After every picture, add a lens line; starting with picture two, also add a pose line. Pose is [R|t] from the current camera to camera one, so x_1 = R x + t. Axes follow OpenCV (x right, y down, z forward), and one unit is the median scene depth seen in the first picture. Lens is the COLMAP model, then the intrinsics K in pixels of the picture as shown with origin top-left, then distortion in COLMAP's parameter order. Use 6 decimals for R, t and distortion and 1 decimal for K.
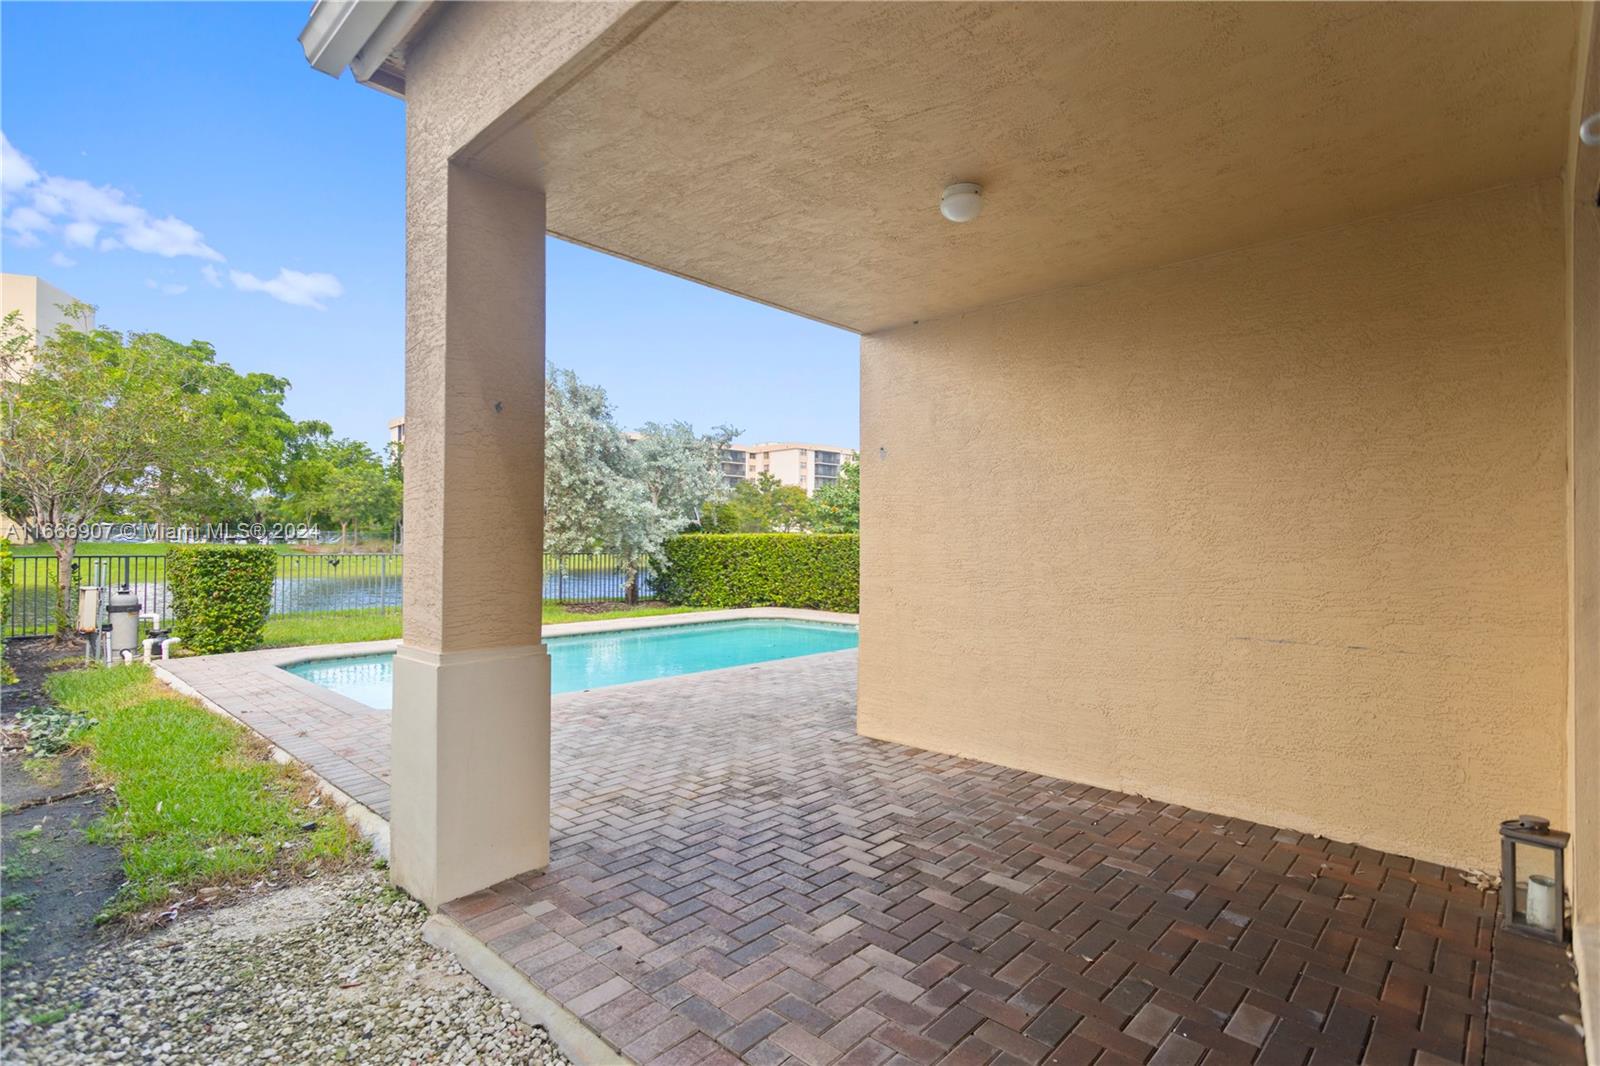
lens RADIAL K [[767.1, 0, 789.3], [0, 767.1, 528.4], [0, 0, 1]] dist [0.007008, -0.000269]
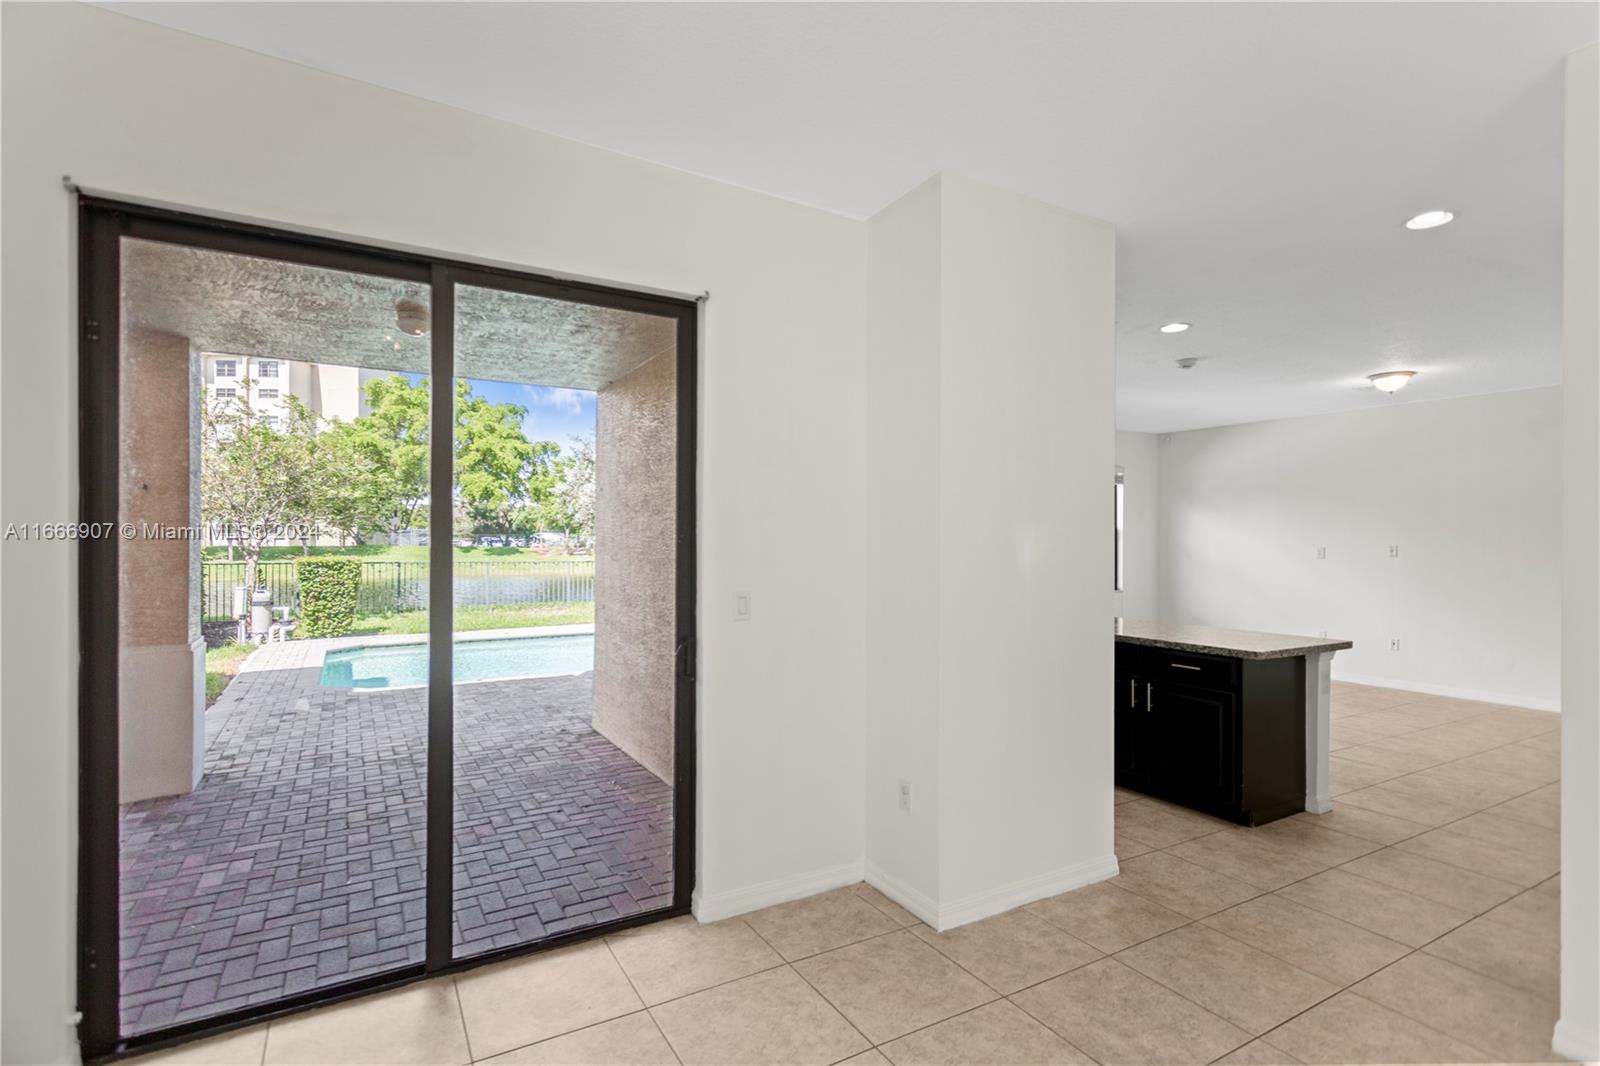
lens RADIAL K [[760.7, 0, 786.4], [0, 760.7, 539.4], [0, 0, 1]] dist [0.012165, -0.000206]
pose [[0.955952, -0.001788, -0.293518, 0.834780], [0.006041, 0.999889, 0.013585, -0.044643], [0.293461, -0.014759, 0.955857, -0.050625]]
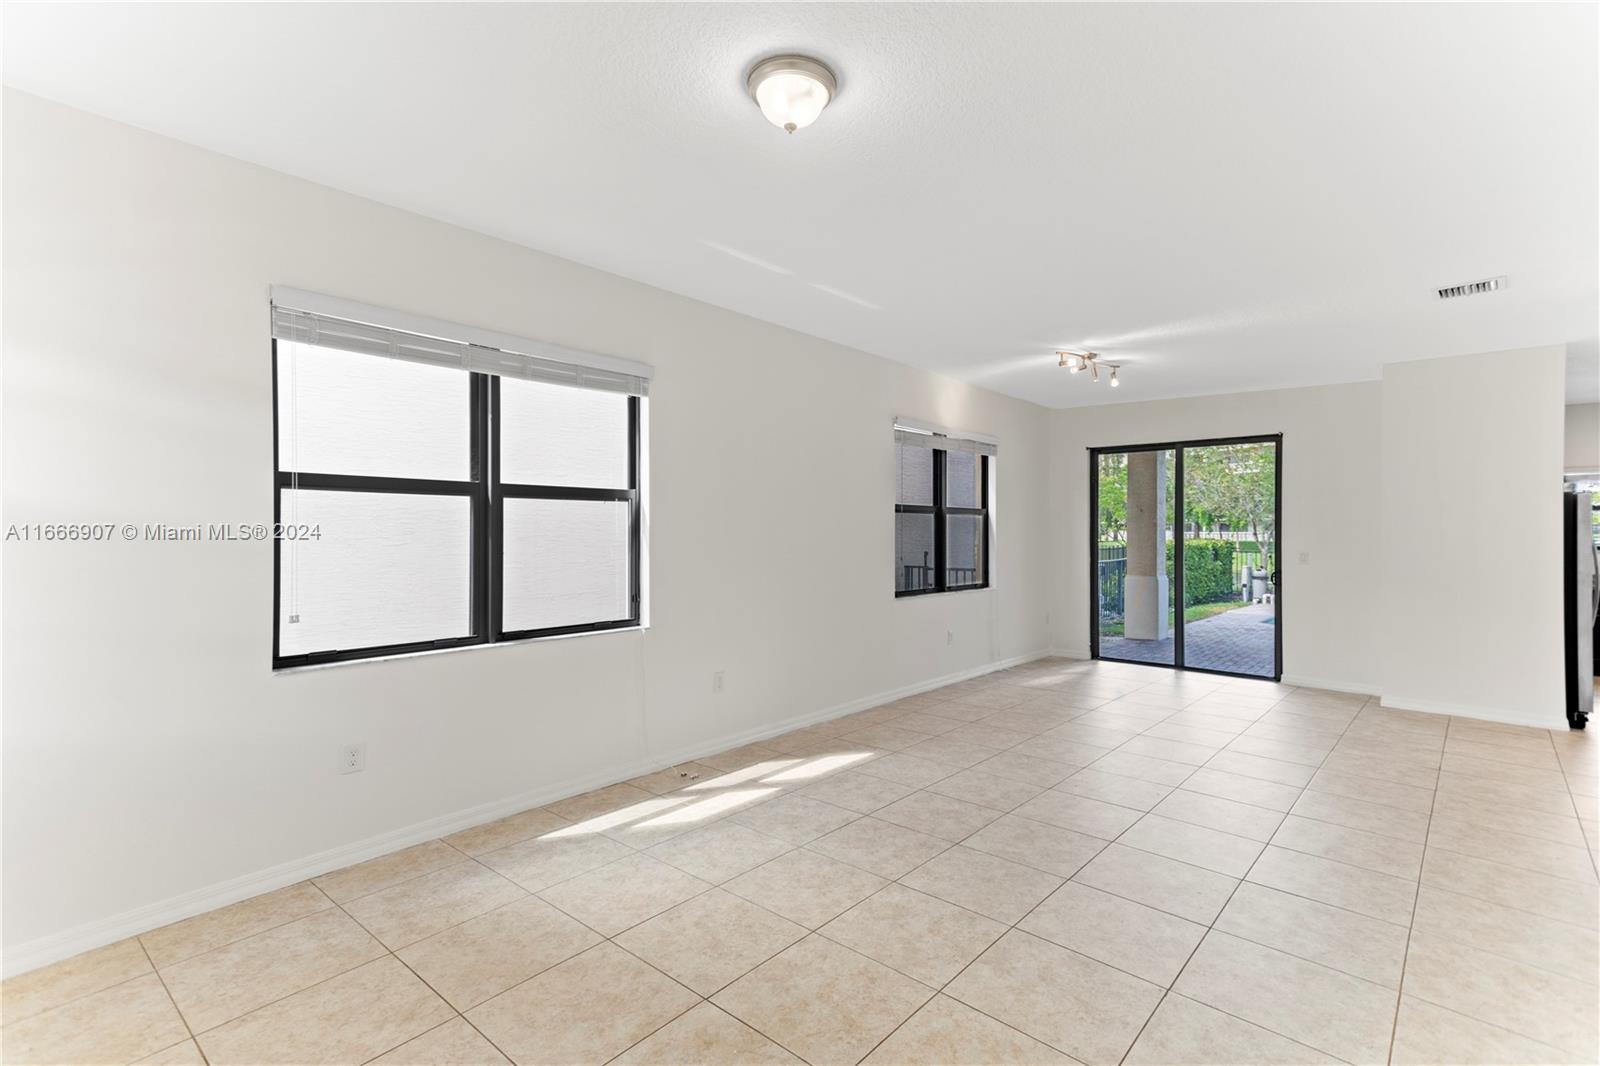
lens RADIAL K [[748.6, 0, 800.0], [0, 748.6, 533.0], [0, 0, 1]] dist [0.072299, 0.000852]
pose [[0.039739, -0.005828, -0.999193, 2.063594], [0.015259, 0.999870, -0.005225, -0.036869], [0.999094, -0.015039, 0.039822, -0.500780]]
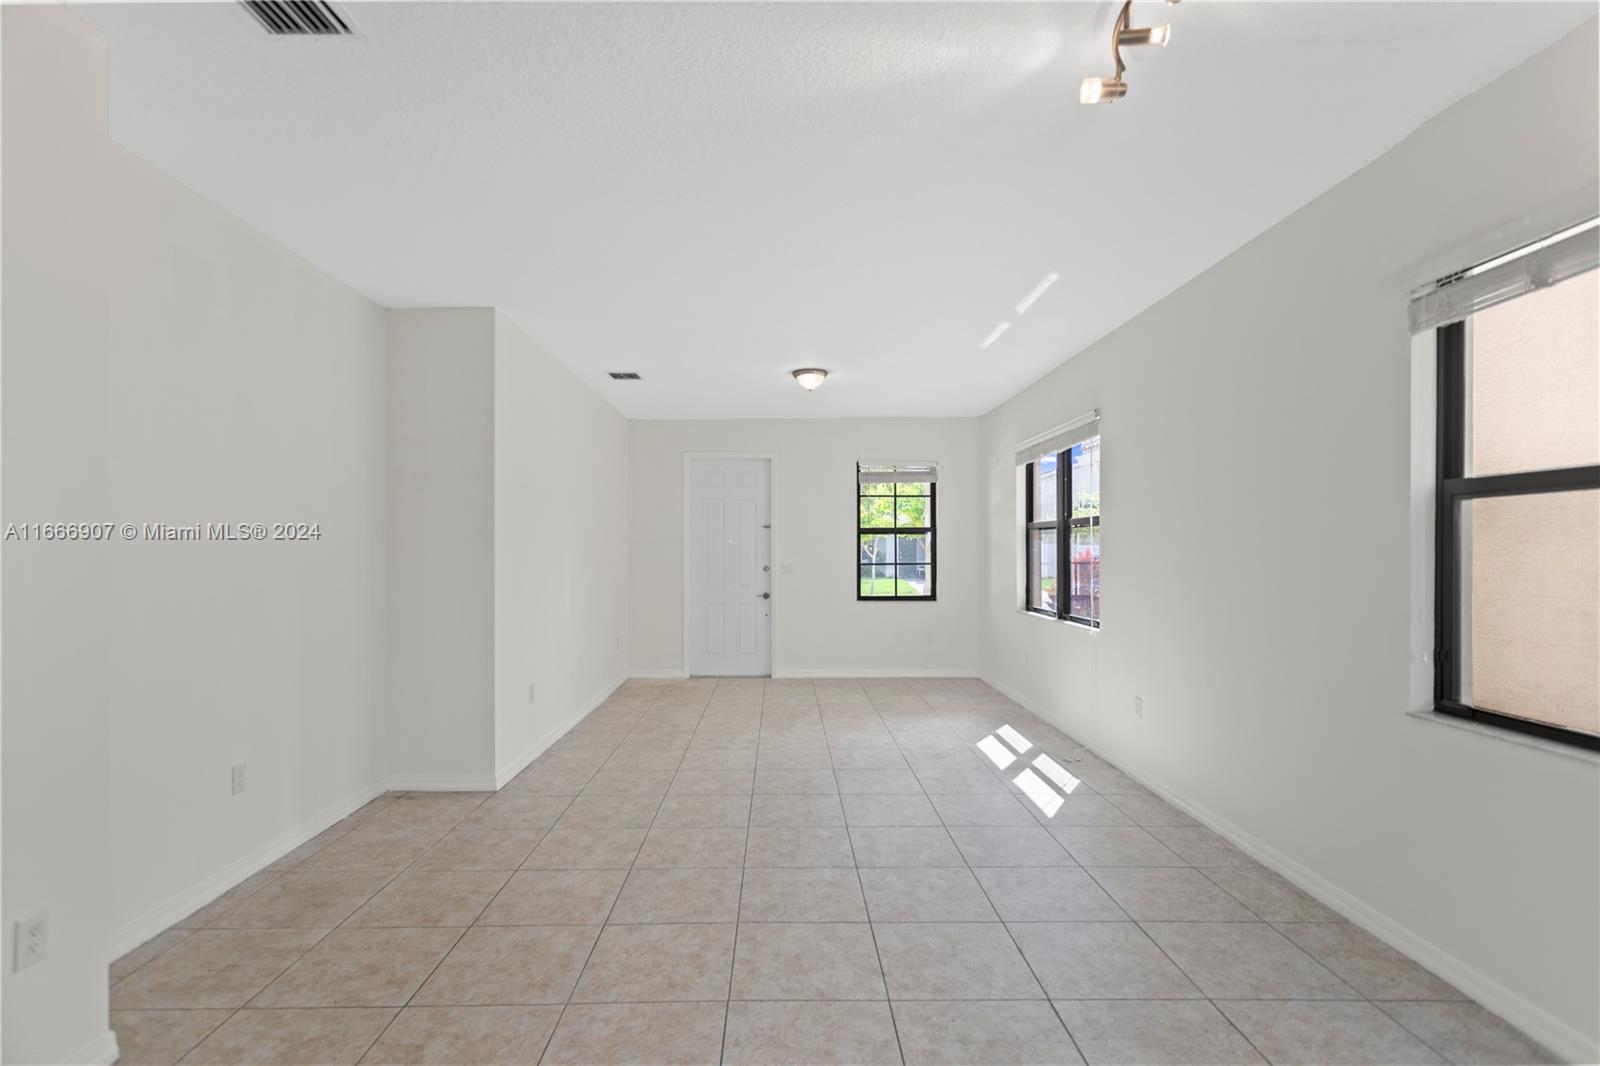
lens RADIAL K [[767.1, 0, 789.3], [0, 767.1, 528.4], [0, 0, 1]] dist [0.007008, -0.000269]
pose [[-0.694519, 0.013645, 0.719345, 0.666855], [-0.016503, 0.999255, -0.034888, -0.030684], [-0.719285, -0.036102, -0.693777, 0.426658]]
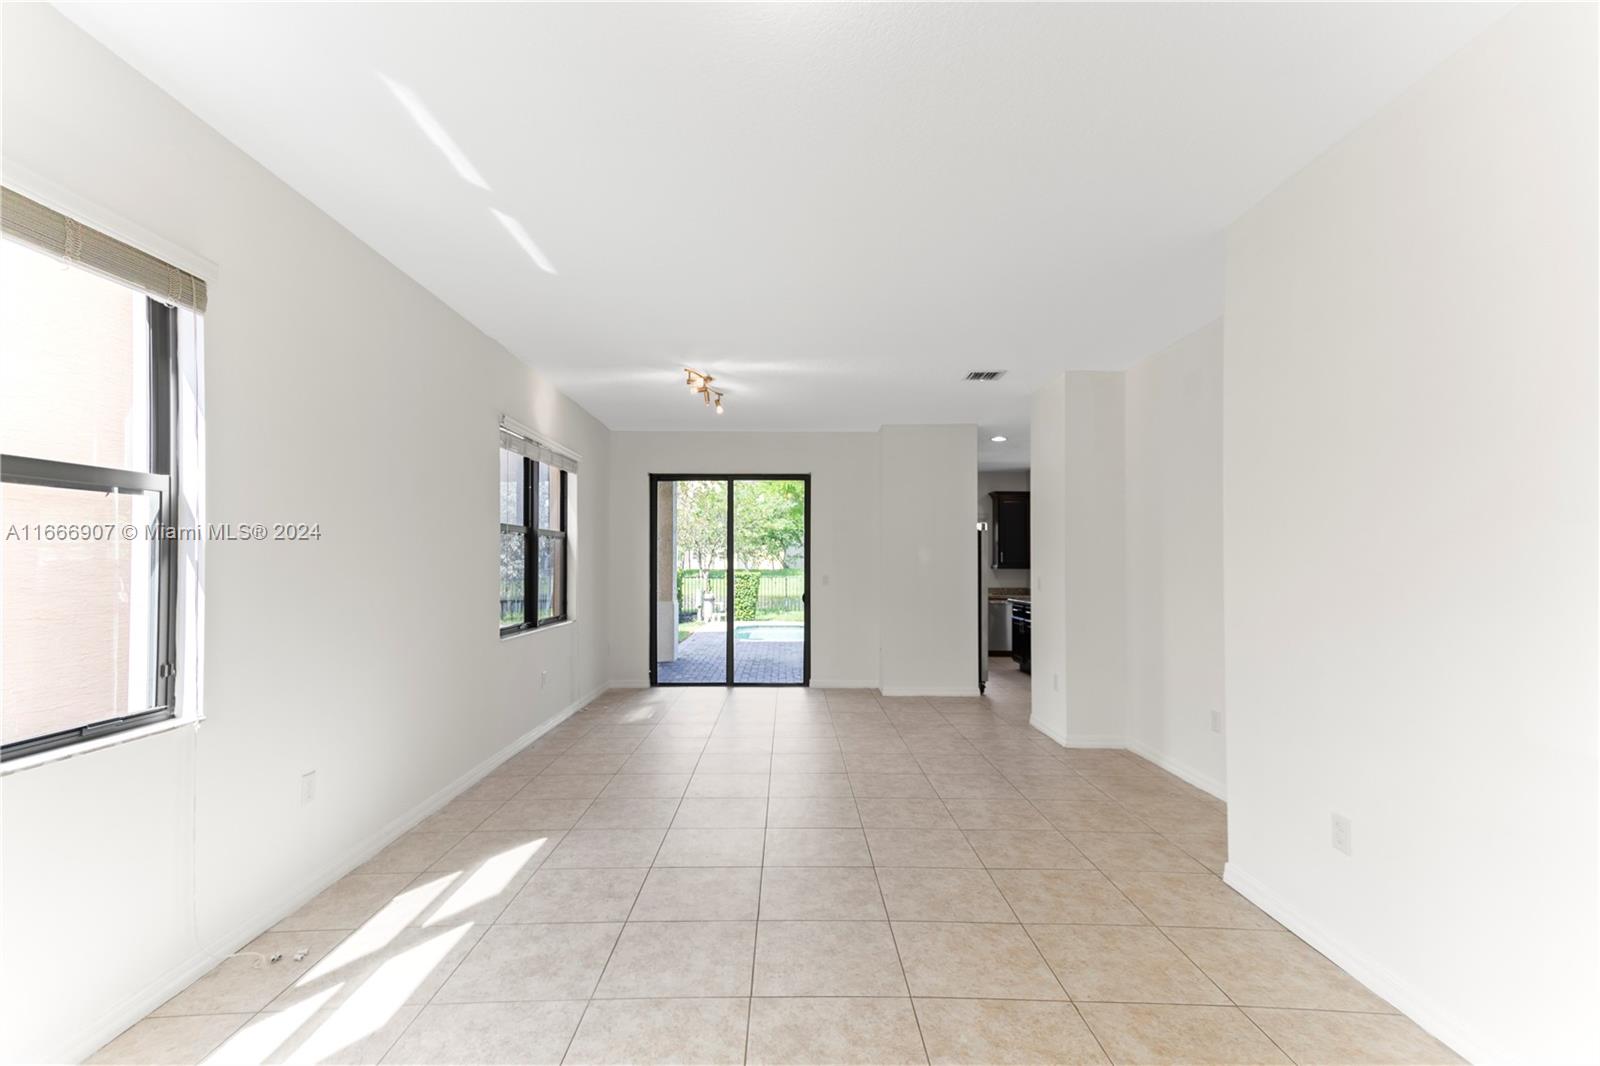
lens RADIAL K [[753.1, 0, 788.6], [0, 753.1, 558.8], [0, 0, 1]] dist [0.065153, 0.000347]
pose [[0.687265, -0.010259, -0.726334, 1.816757], [0.016119, 0.999869, 0.001129, -0.034012], [0.726228, -0.012484, 0.687341, -0.723160]]
